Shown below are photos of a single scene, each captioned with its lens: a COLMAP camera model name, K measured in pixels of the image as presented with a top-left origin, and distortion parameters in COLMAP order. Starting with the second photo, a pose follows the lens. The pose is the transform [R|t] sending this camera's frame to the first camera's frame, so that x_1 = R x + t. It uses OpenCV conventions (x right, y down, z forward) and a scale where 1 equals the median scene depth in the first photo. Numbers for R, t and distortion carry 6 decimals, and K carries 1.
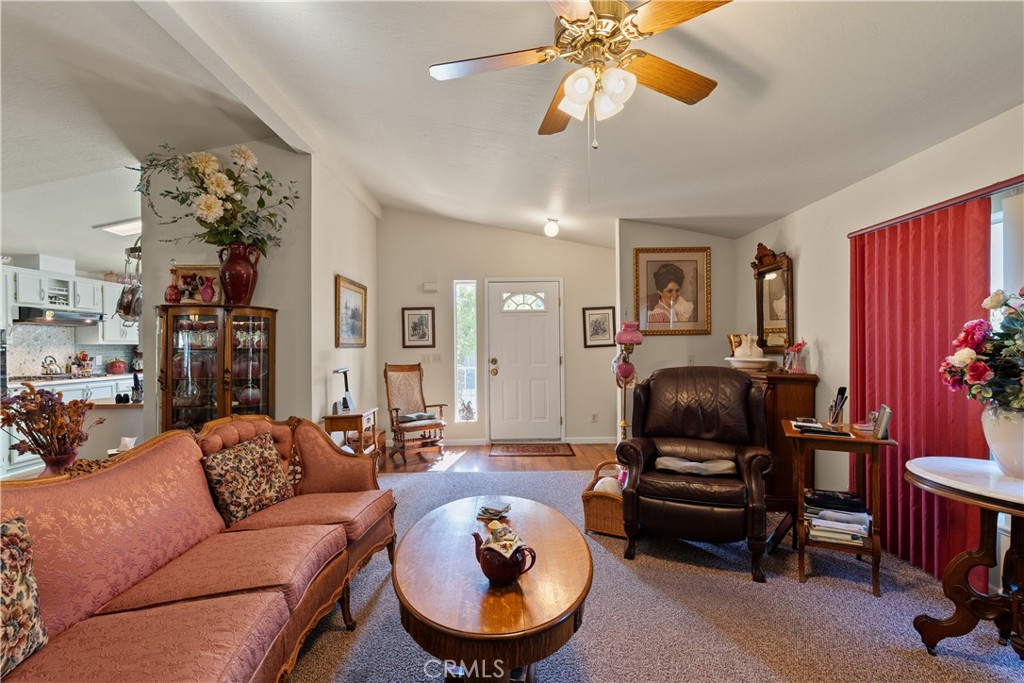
lens RADIAL K [[463.8, 0, 512.0], [0, 463.8, 341.5], [0, 0, 1]] dist [-0.001908, -0.000827]
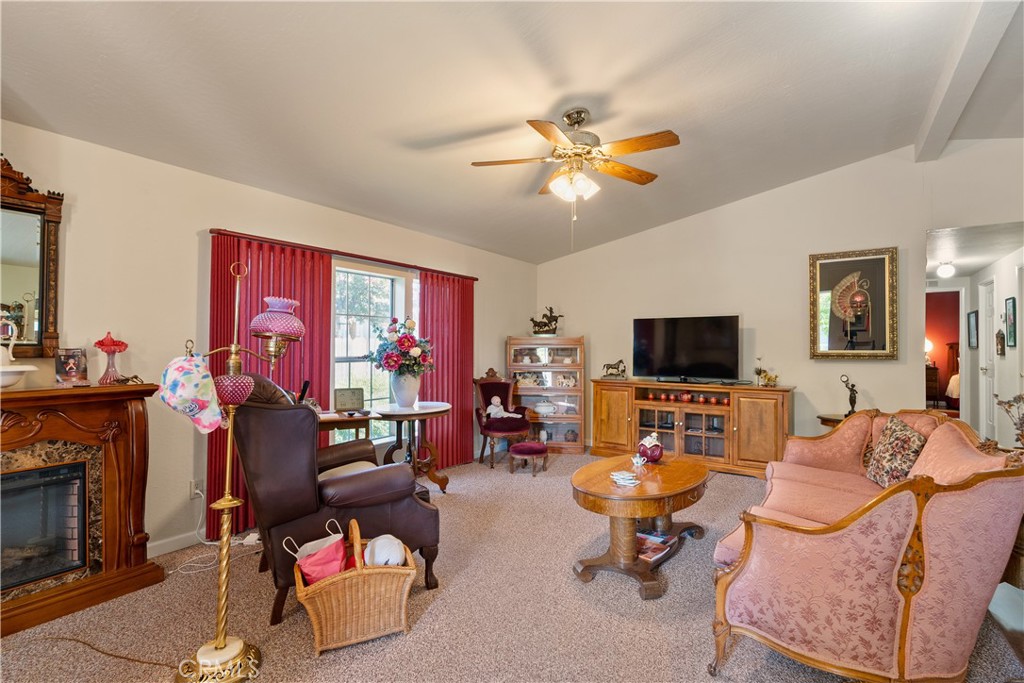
lens RADIAL K [[479.3, 0, 512.0], [0, 479.3, 341.5], [0, 0, 1]] dist [-0.000252, -0.000023]
pose [[-0.817591, 0.008846, 0.575732, -0.222087], [0.000381, 0.999890, -0.014821, 0.010464], [-0.575800, -0.011898, -0.817504, 0.920318]]
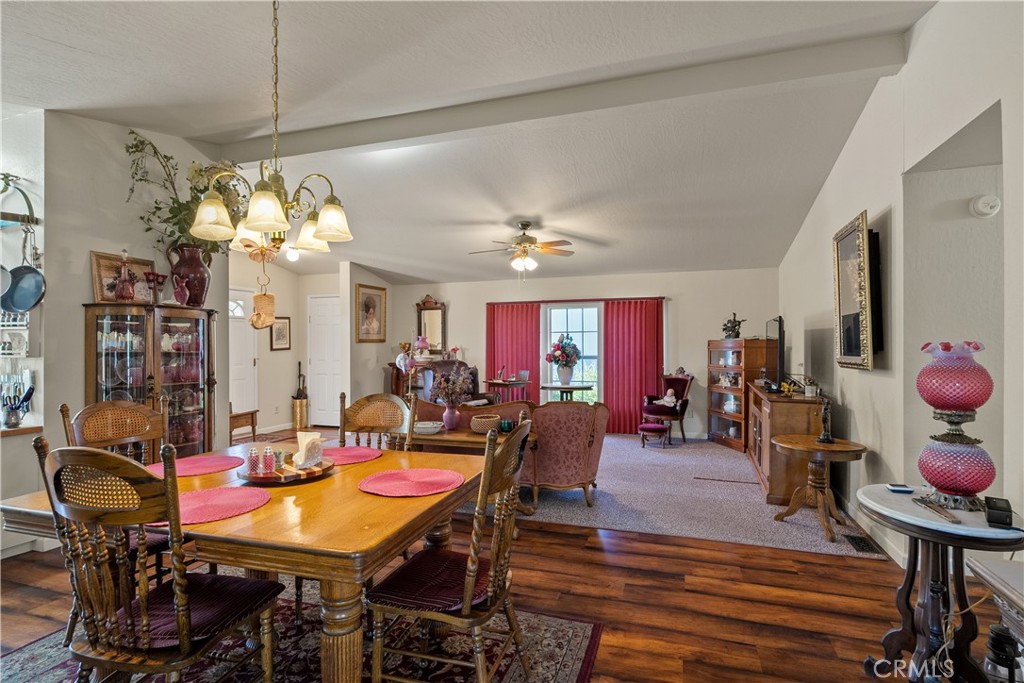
lens RADIAL K [[518.3, 0, 512.0], [0, 518.3, 341.5], [0, 0, 1]] dist [0.000759, 0.000016]
pose [[0.334471, 0.016818, 0.942256, -1.125735], [-0.008714, 0.999853, -0.014752, 0.005091], [-0.942366, -0.003276, 0.334568, -0.021080]]
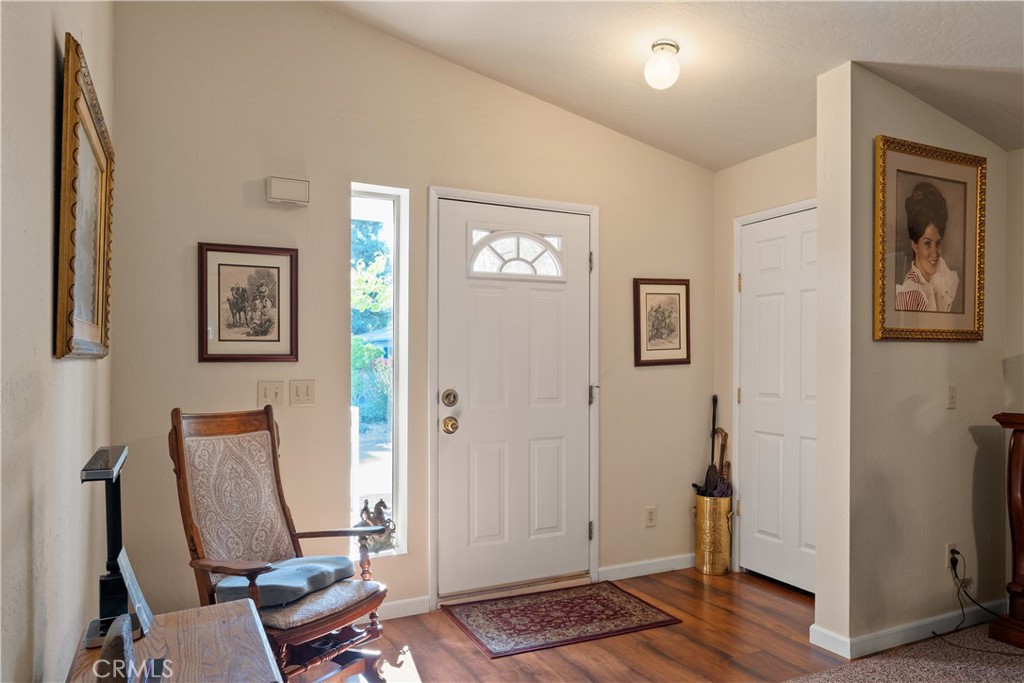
lens RADIAL K [[676.2, 0, 512.1], [0, 676.2, 356.2], [0, 0, 1]] dist [-0.002336, 0.000754]
pose [[0.901081, 0.015398, 0.433377, -0.310176], [-0.015773, 0.999872, -0.002730, 0.009774], [-0.433364, -0.004375, 0.901209, 0.580221]]
